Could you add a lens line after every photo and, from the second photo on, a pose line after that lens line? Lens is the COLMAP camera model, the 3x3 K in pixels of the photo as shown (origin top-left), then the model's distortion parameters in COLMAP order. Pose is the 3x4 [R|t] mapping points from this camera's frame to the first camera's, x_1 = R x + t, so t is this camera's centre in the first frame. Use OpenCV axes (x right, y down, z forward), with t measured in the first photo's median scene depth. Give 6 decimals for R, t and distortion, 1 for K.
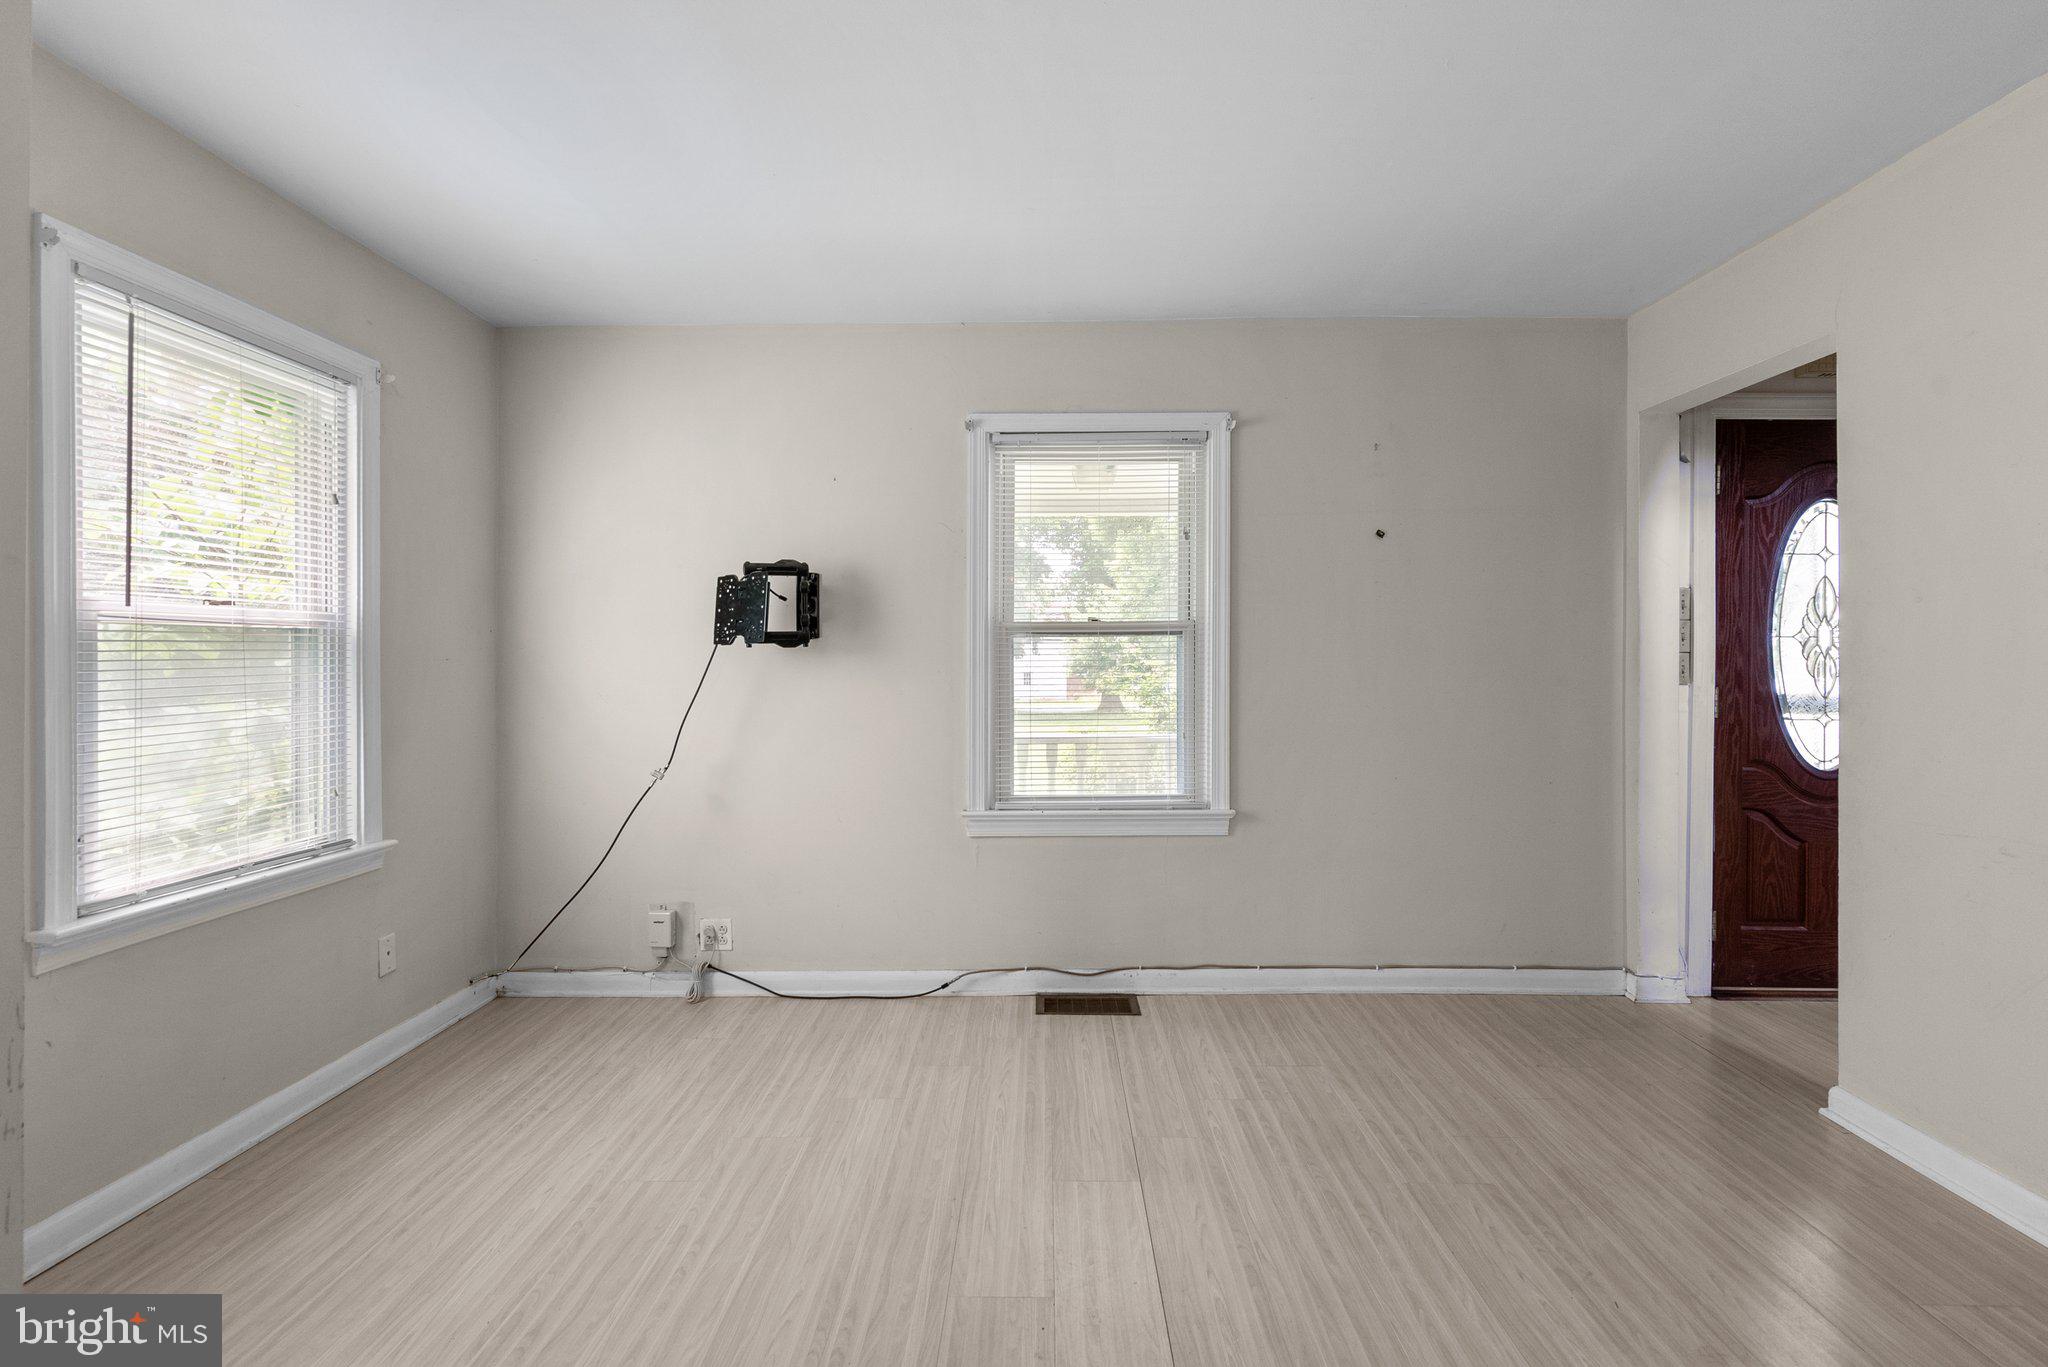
lens RADIAL K [[943.5, 0, 1029.1], [0, 943.5, 661.9], [0, 0, 1]] dist [-0.002023, -0.000029]
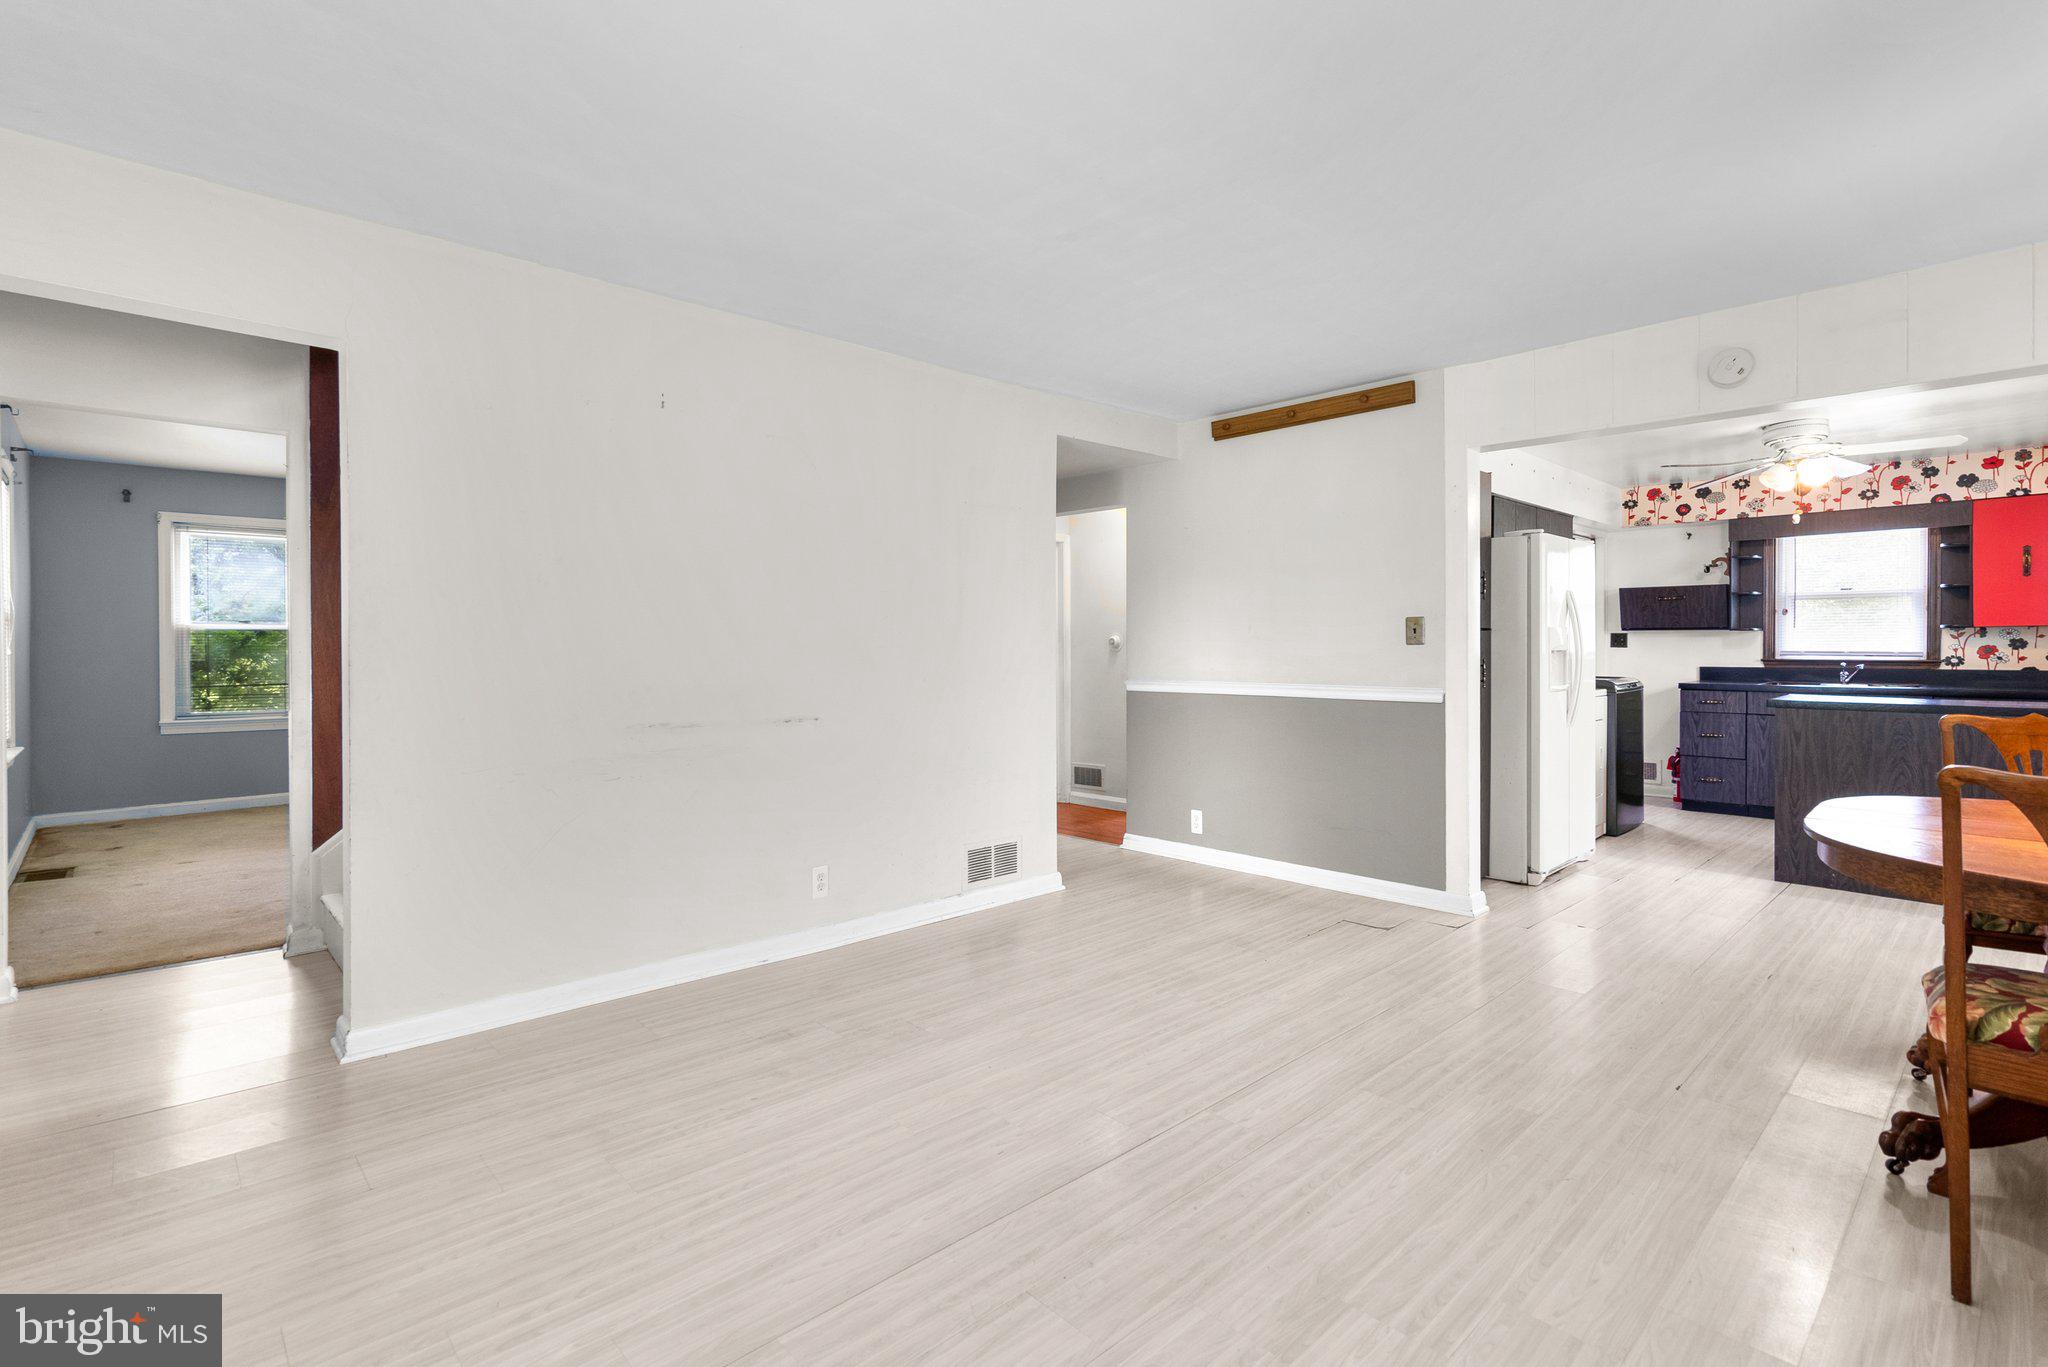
lens RADIAL K [[957.6, 0, 1031.1], [0, 957.6, 655.0], [0, 0, 1]] dist [-0.002443, 0.000624]
pose [[-0.697094, -0.005931, 0.716955, -0.367249], [-0.000976, 0.999973, 0.007324, 0.003062], [-0.716979, 0.004406, -0.697081, 0.903034]]
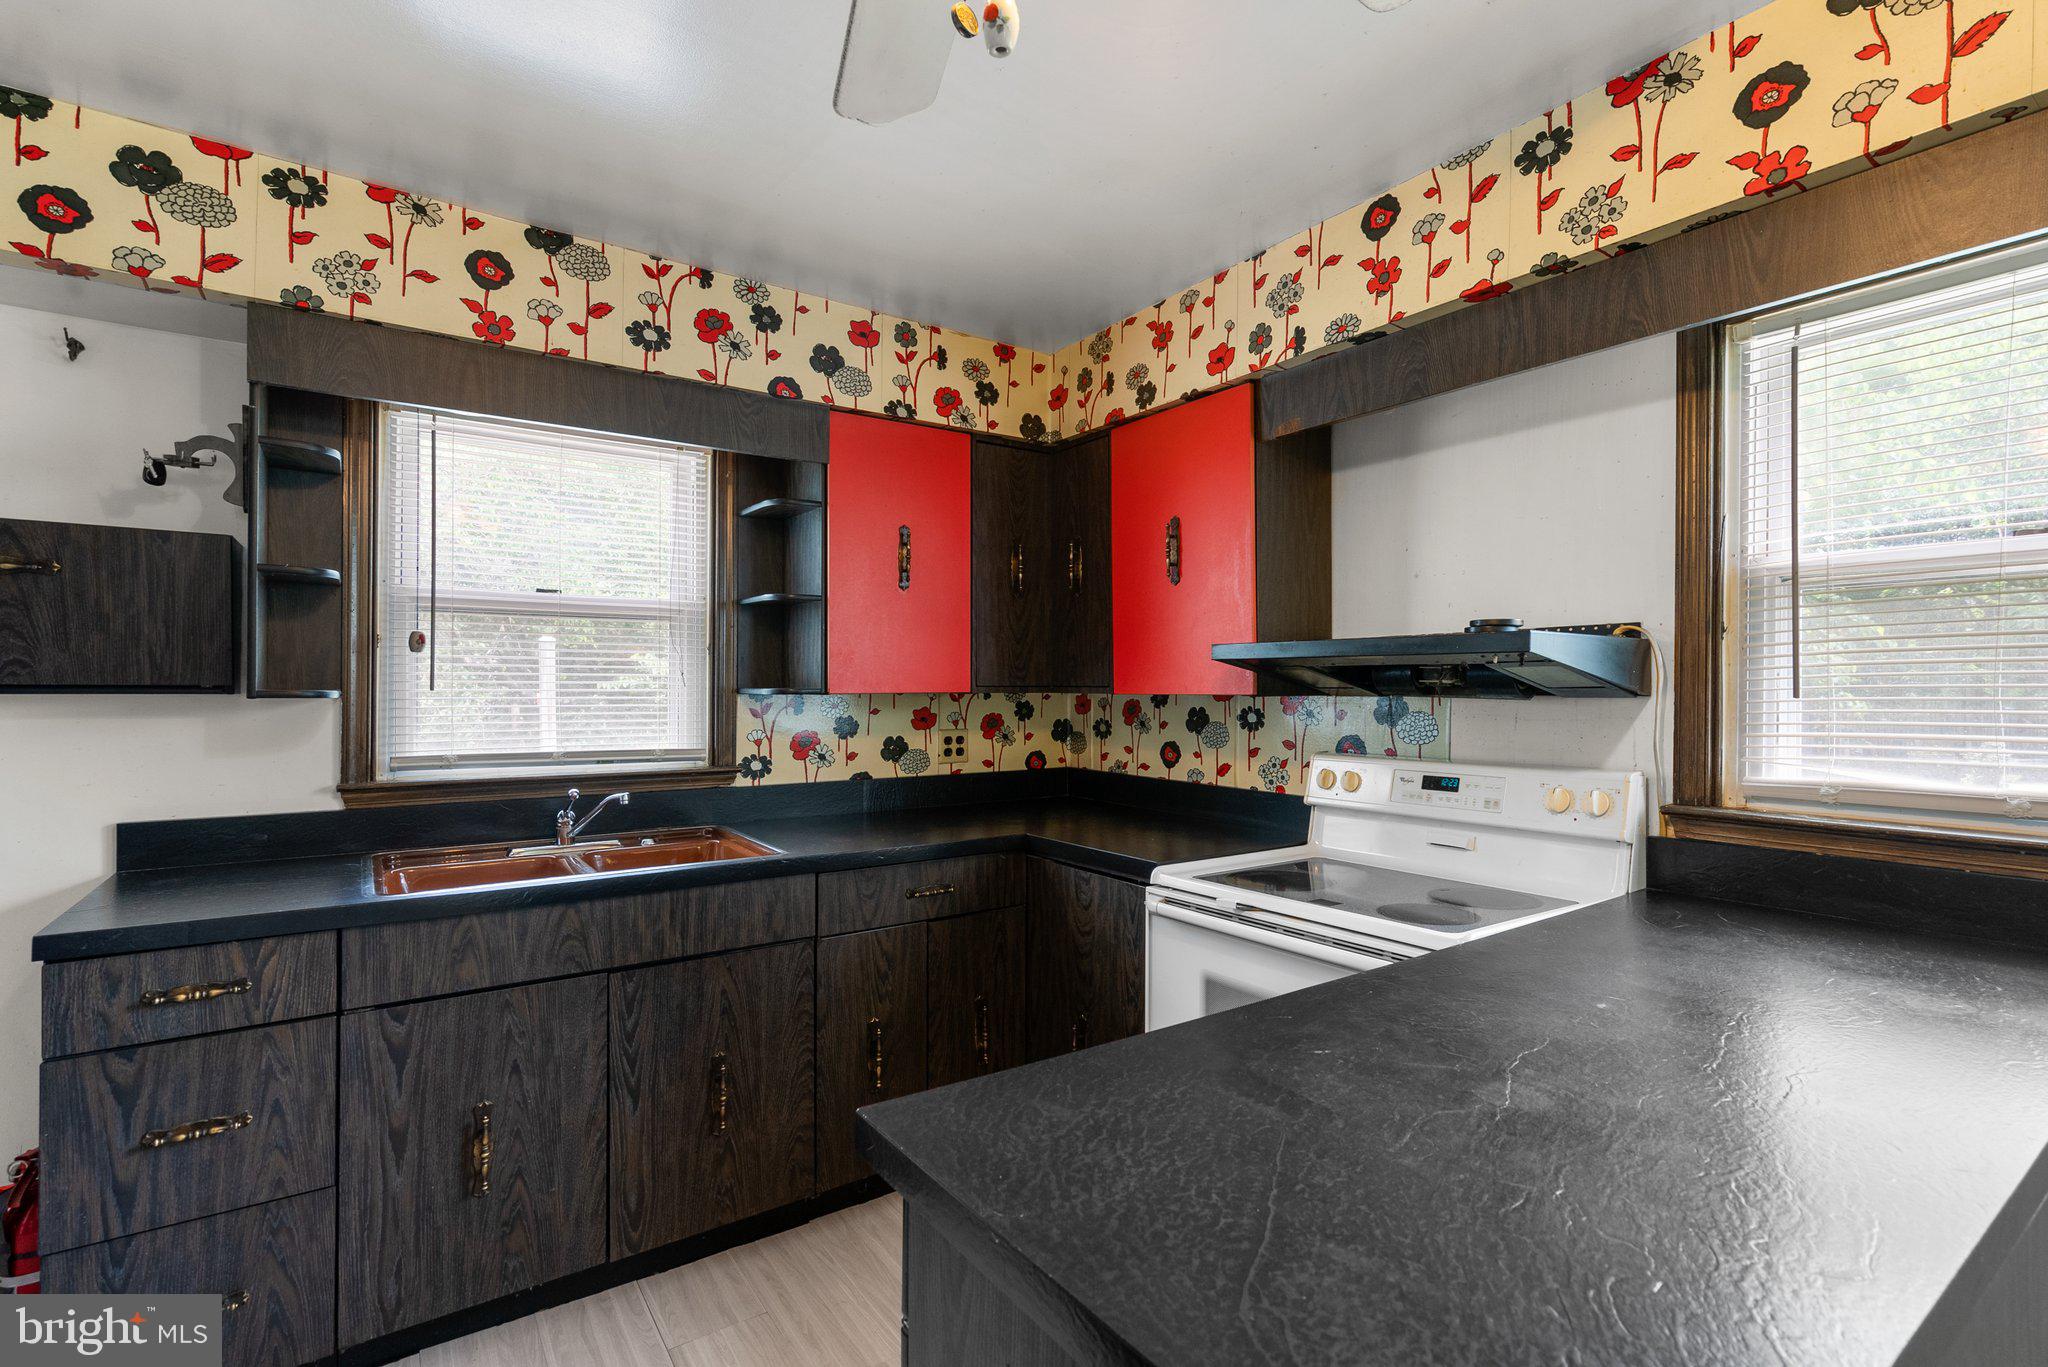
lens RADIAL K [[948.6, 0, 1022.1], [0, 948.6, 681.9], [0, 0, 1]] dist [-0.000403, 0.001127]
pose [[-0.812175, -0.006179, -0.583382, 0.012762], [0.000690, 0.999933, -0.011551, -0.038767], [0.583414, -0.009784, -0.812116, -0.856576]]
